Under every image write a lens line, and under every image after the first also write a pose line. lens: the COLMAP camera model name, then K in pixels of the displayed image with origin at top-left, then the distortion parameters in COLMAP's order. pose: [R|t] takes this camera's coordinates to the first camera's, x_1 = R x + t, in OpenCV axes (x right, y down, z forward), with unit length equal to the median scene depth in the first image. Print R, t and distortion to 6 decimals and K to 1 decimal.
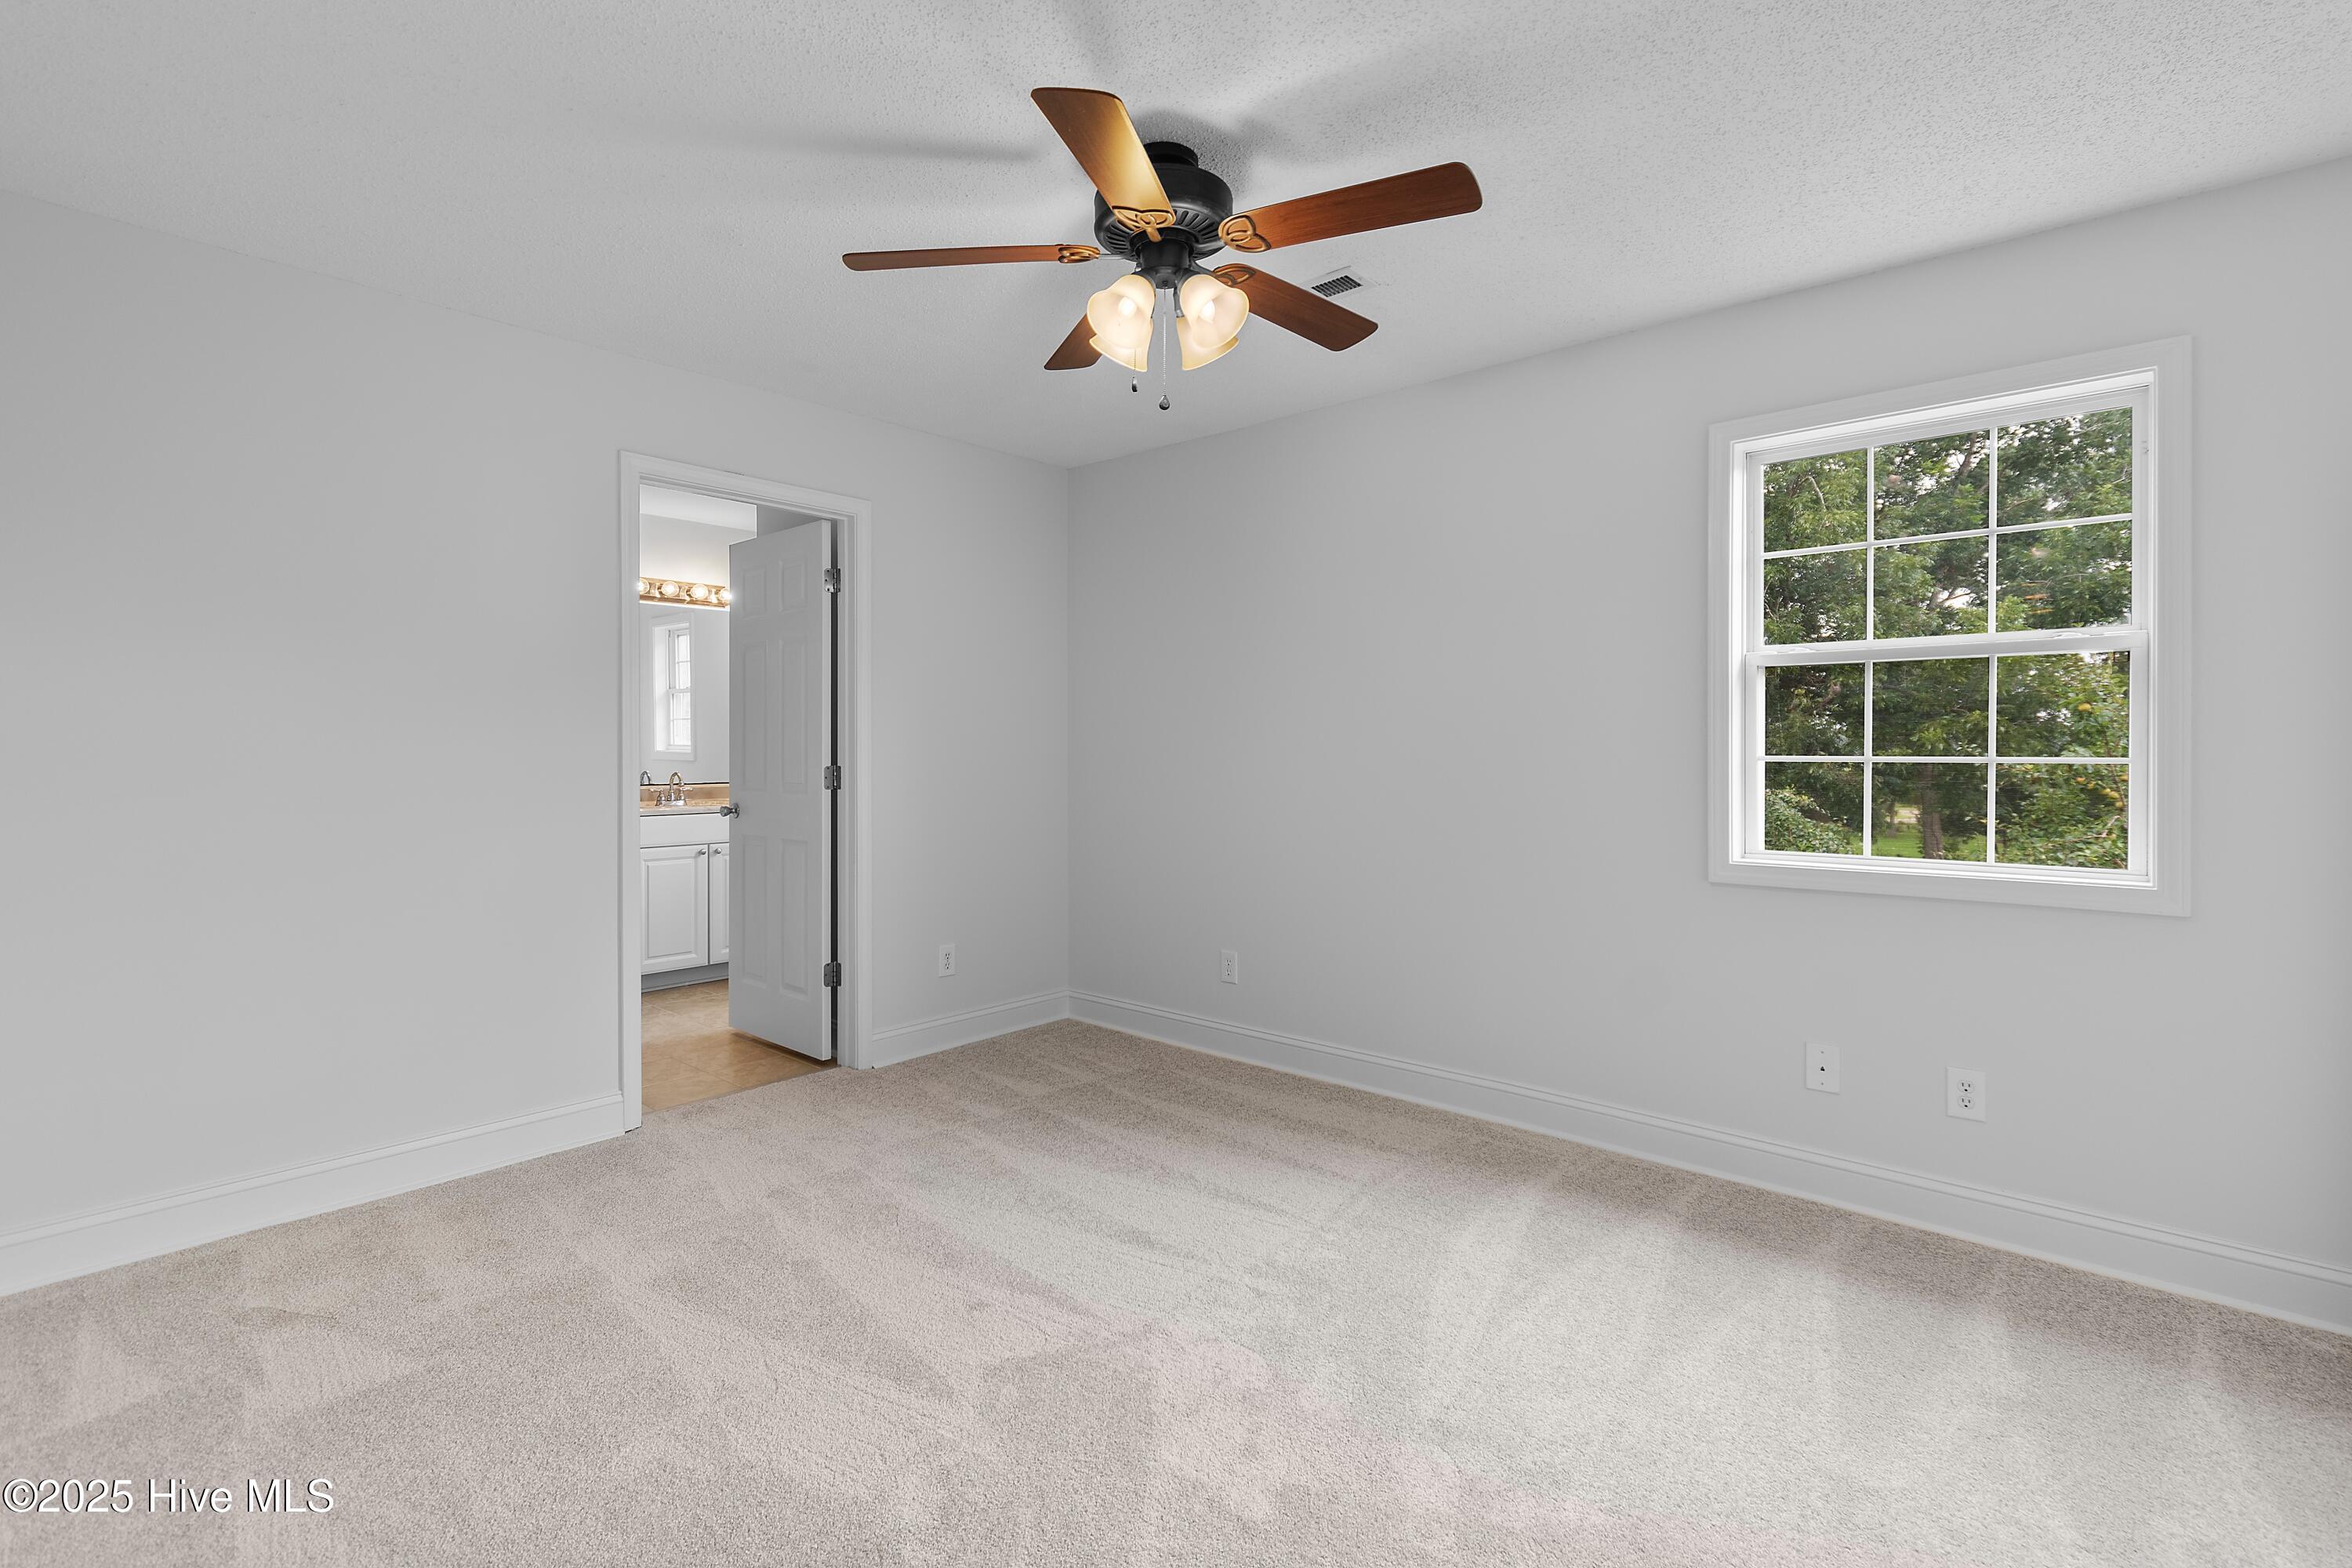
lens RADIAL K [[1064.3, 0, 1181.6], [0, 1064.3, 741.3], [0, 0, 1]] dist [0.000563, -0.000307]
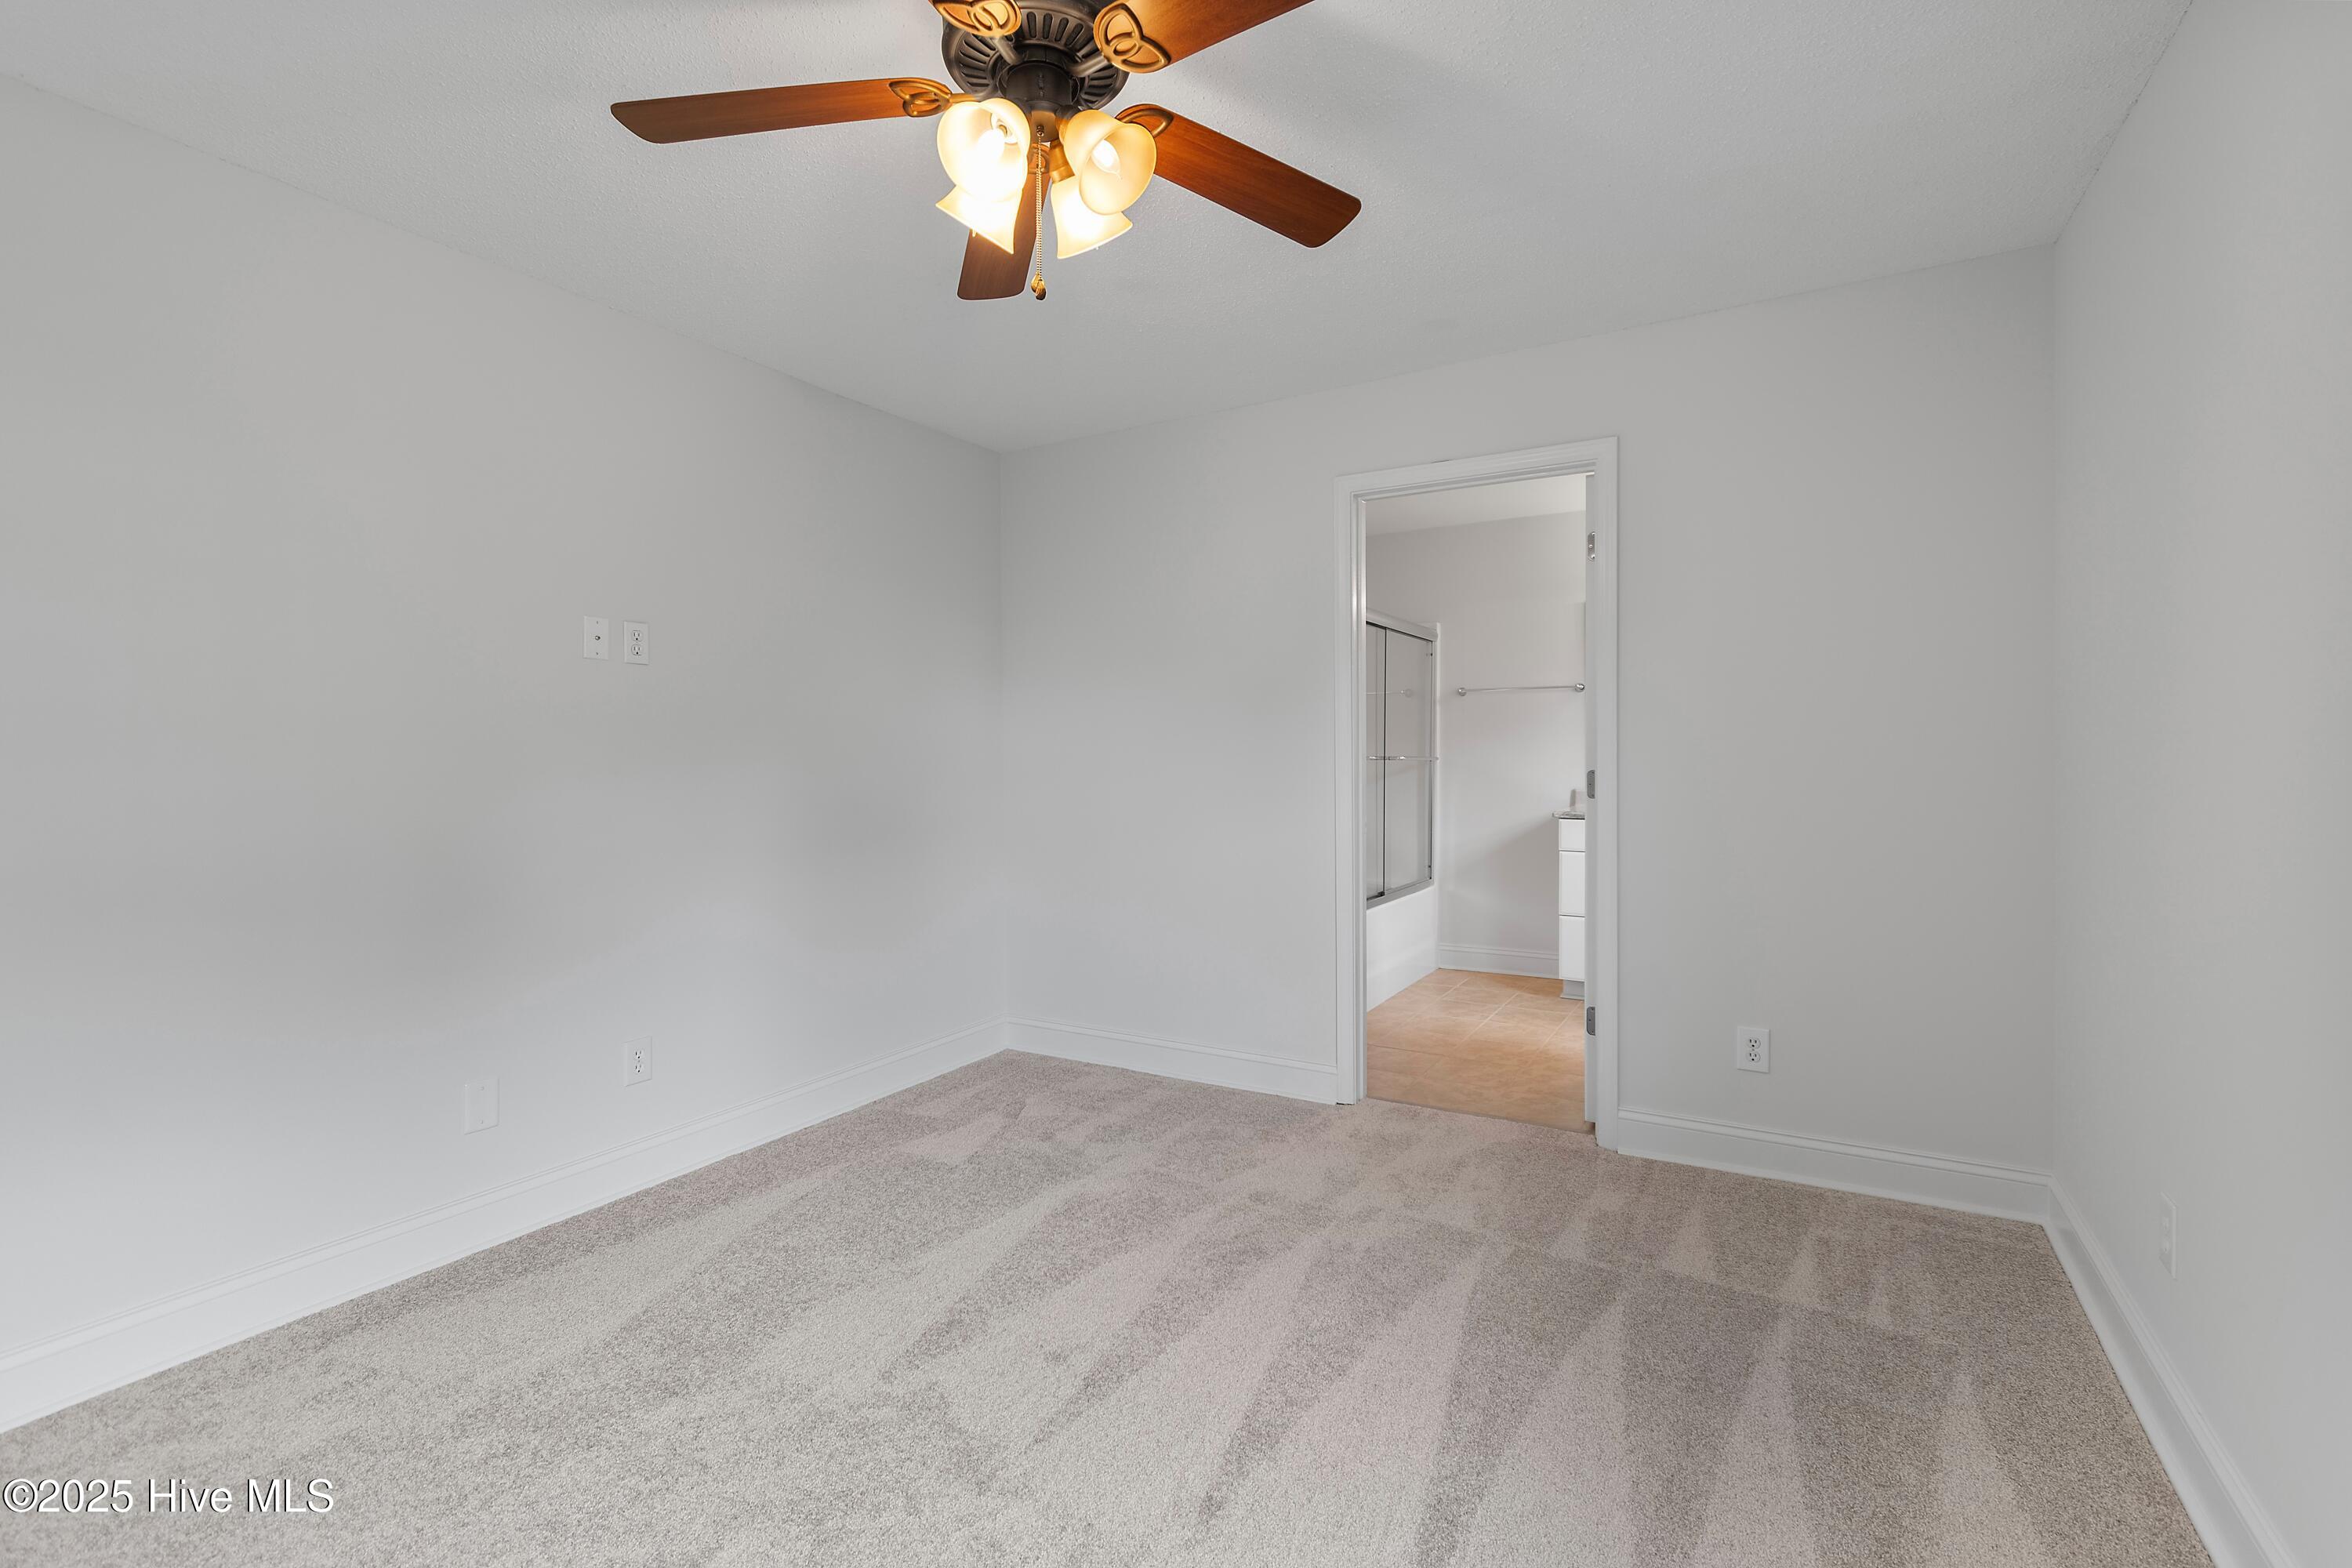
lens RADIAL K [[1029.5, 0, 1176.0], [0, 1029.5, 784.0], [0, 0, 1]] dist [0.003477, 0.000112]
pose [[0.192223, 0.018284, -0.981181, 0.473768], [0.012409, 0.999701, 0.021061, 0.018021], [0.981273, -0.016224, 0.191939, 0.653906]]
